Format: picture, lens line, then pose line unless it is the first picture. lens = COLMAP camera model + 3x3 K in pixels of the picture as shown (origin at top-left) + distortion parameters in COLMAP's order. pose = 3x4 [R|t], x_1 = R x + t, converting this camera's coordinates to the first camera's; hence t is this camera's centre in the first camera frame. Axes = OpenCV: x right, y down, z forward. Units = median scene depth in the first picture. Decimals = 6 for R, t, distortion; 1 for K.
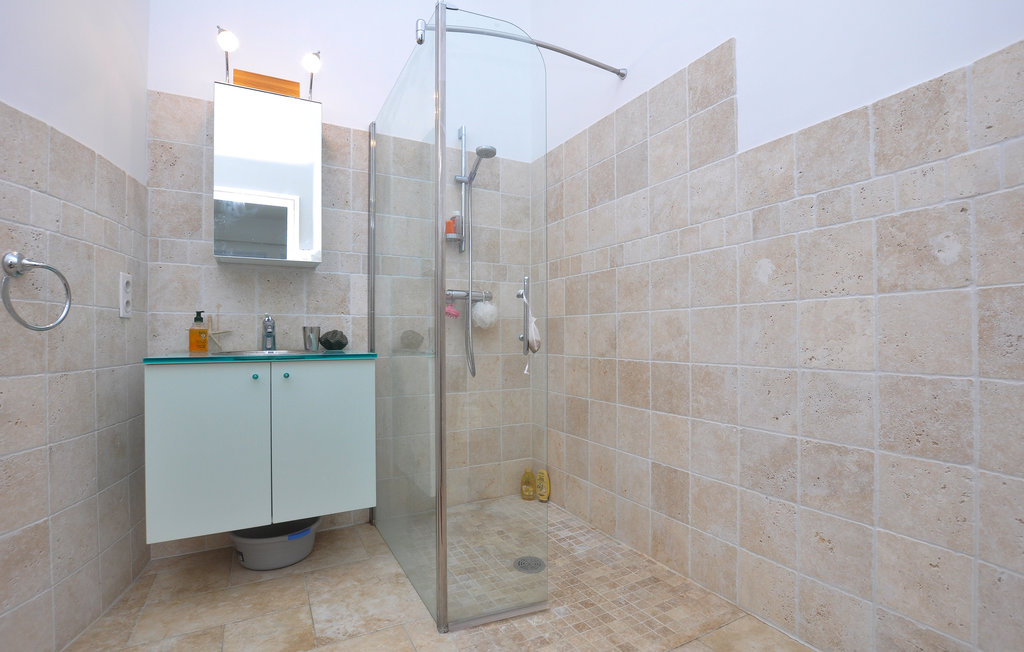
lens RADIAL K [[468.7, 0, 521.2], [0, 468.7, 340.6], [0, 0, 1]] dist [-0.033281, 0.003113]
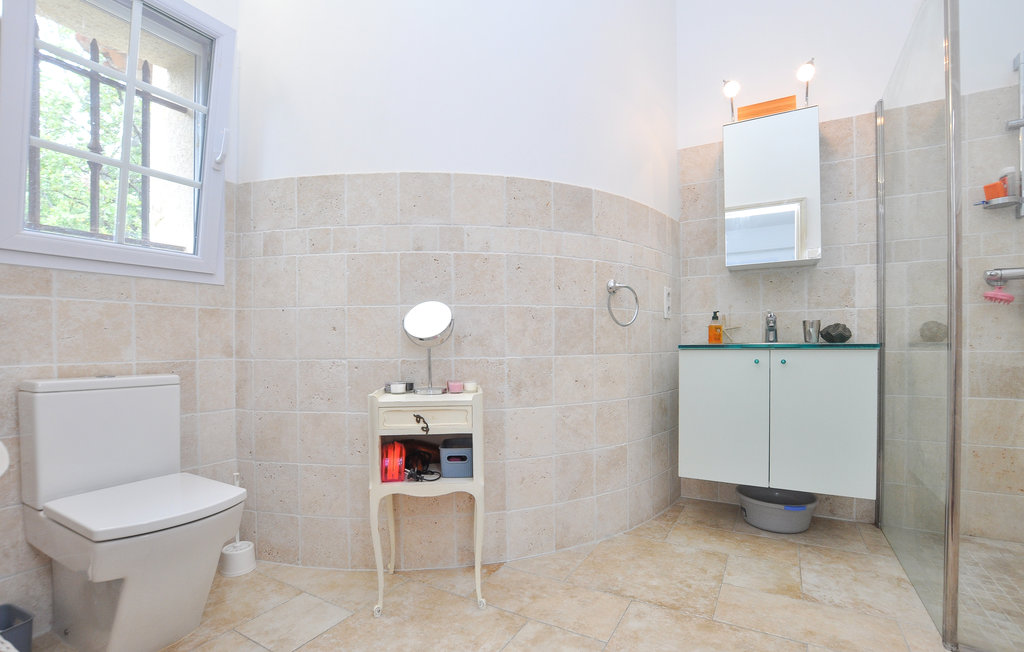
lens RADIAL K [[468.7, 0, 513.2], [0, 468.7, 342.7], [0, 0, 1]] dist [-0.033281, 0.003113]
pose [[0.515100, -0.006640, -0.857104, 0.108213], [-0.002093, 0.999957, -0.009004, 0.034169], [0.857127, 0.006432, 0.515064, -0.130784]]
